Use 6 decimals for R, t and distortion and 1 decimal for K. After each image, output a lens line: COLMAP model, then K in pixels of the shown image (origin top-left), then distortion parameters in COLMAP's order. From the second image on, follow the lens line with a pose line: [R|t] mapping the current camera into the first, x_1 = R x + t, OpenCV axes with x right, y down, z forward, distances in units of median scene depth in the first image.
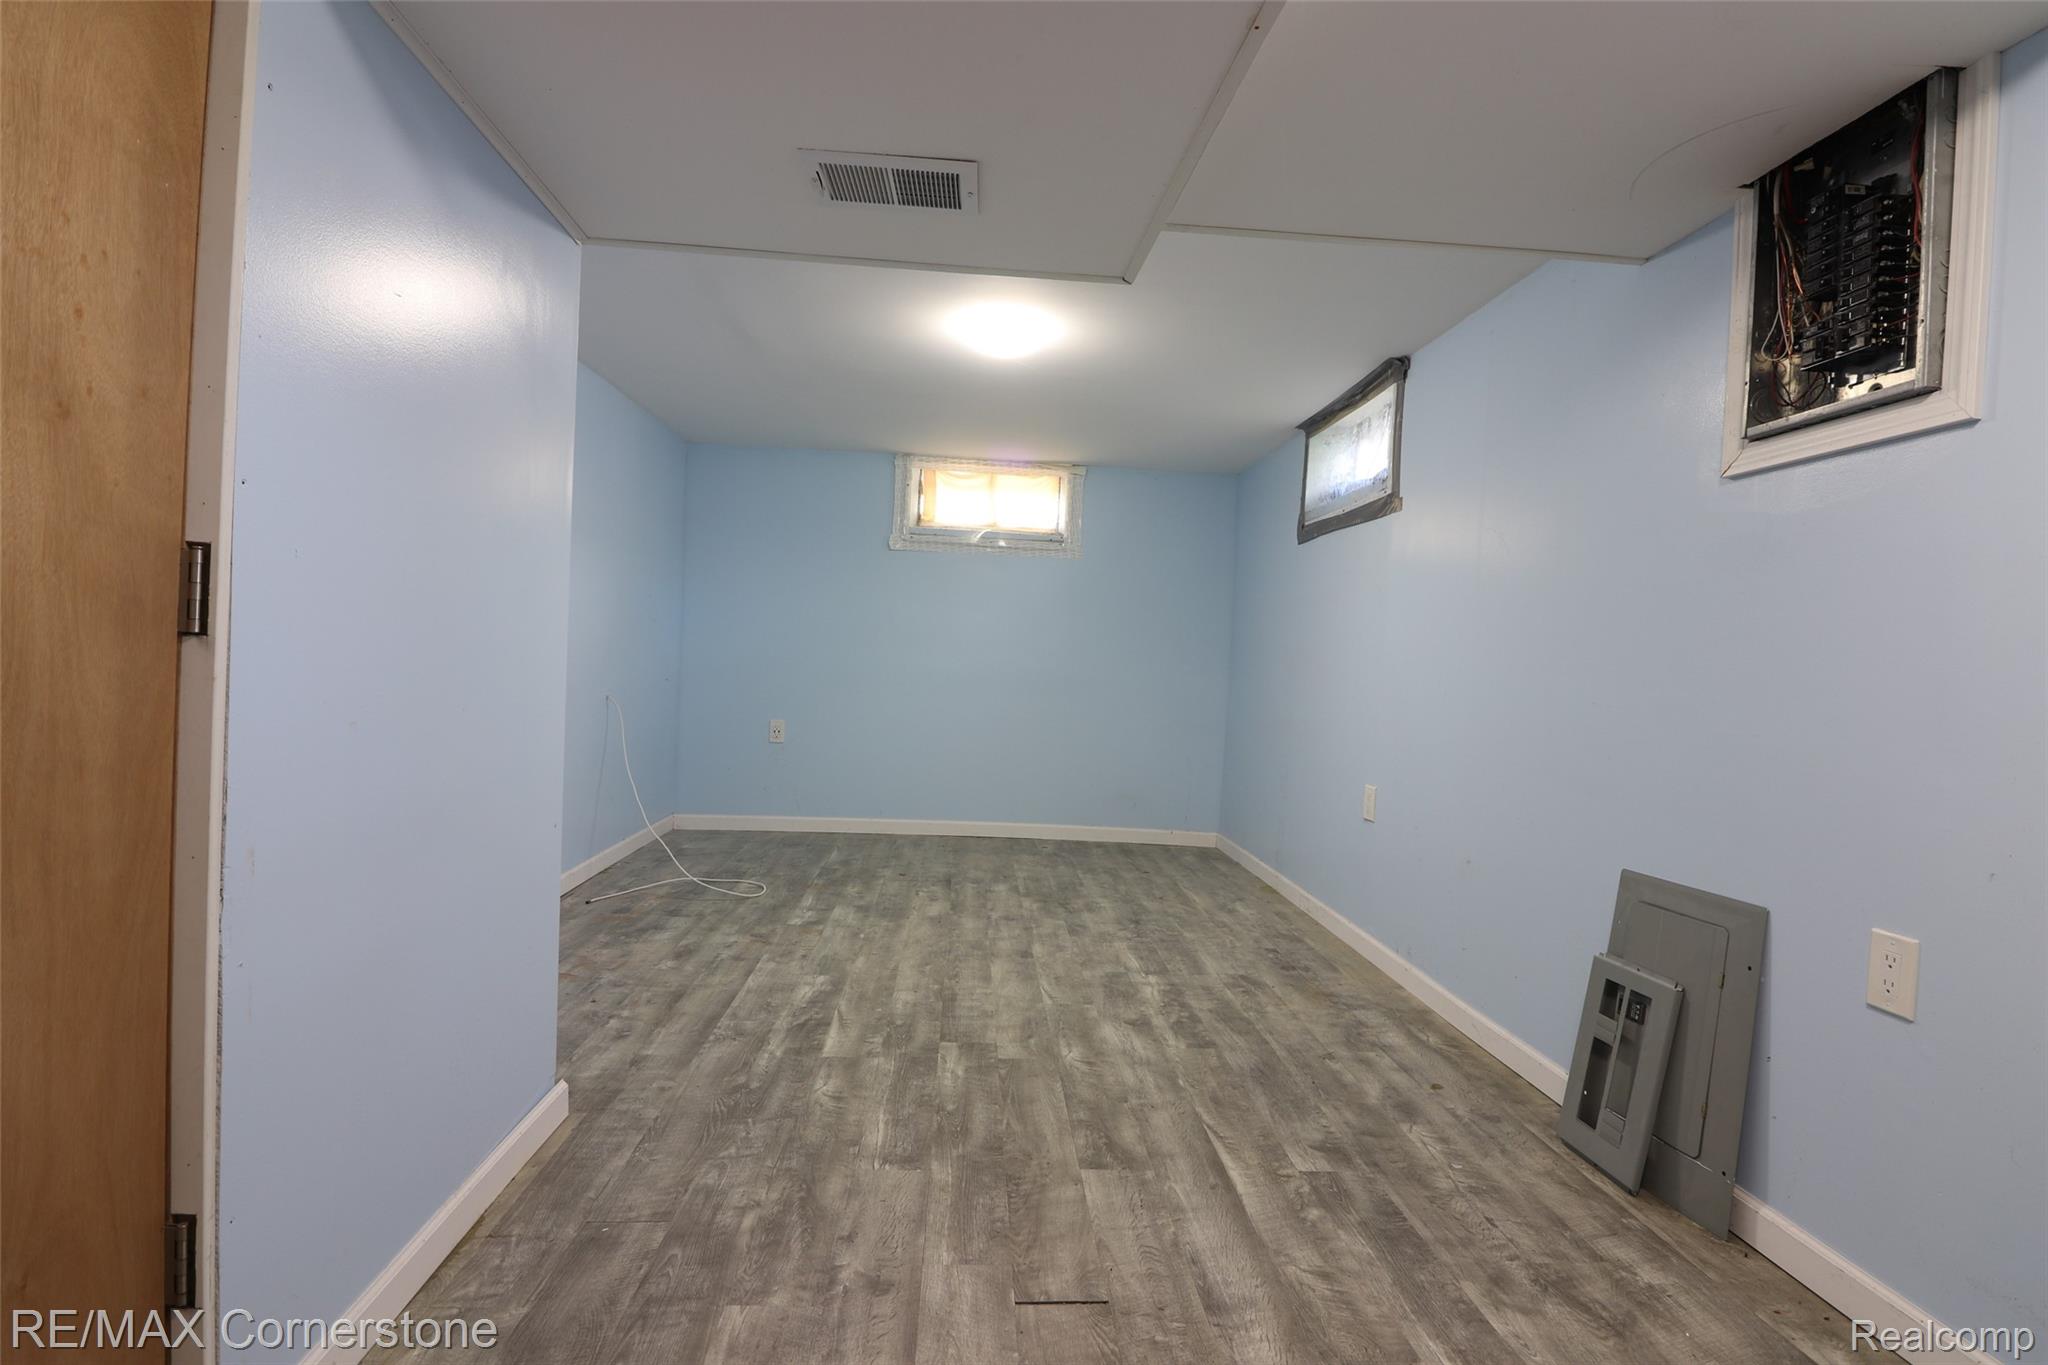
lens RADIAL K [[954.9, 0, 1021.9], [0, 954.9, 678.0], [0, 0, 1]] dist [-0.008989, -0.008590]
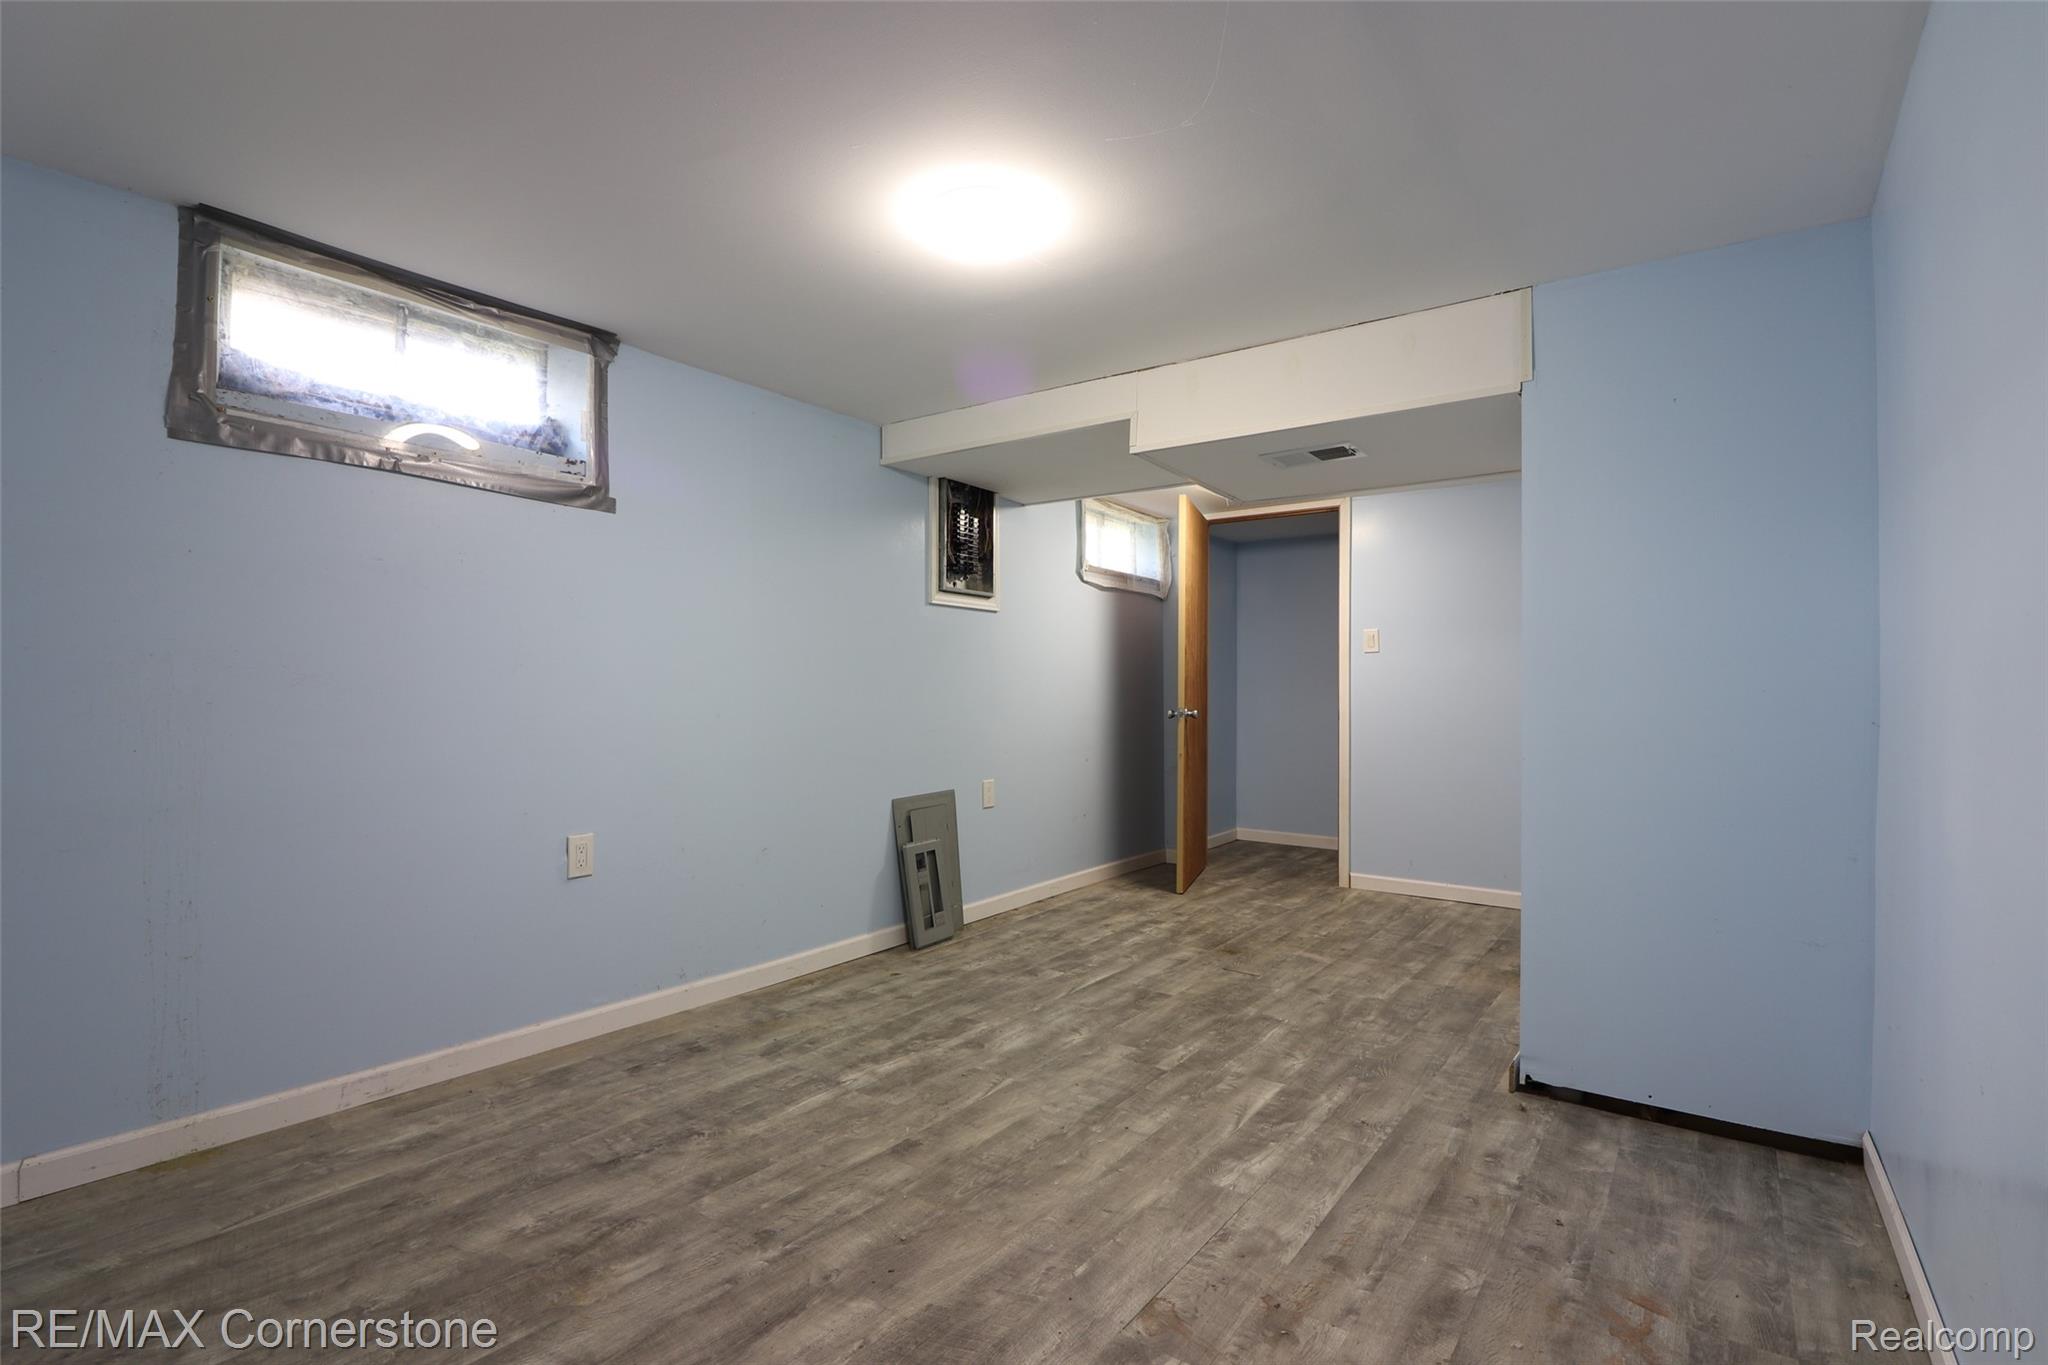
lens RADIAL K [[954.9, 0, 1020.7], [0, 954.9, 692.6], [0, 0, 1]] dist [-0.008989, -0.008590]
pose [[-0.770780, -0.045805, 0.635453, -0.611172], [-0.026528, 0.998855, 0.039823, -0.072004], [-0.636549, 0.013837, -0.771112, 1.913756]]
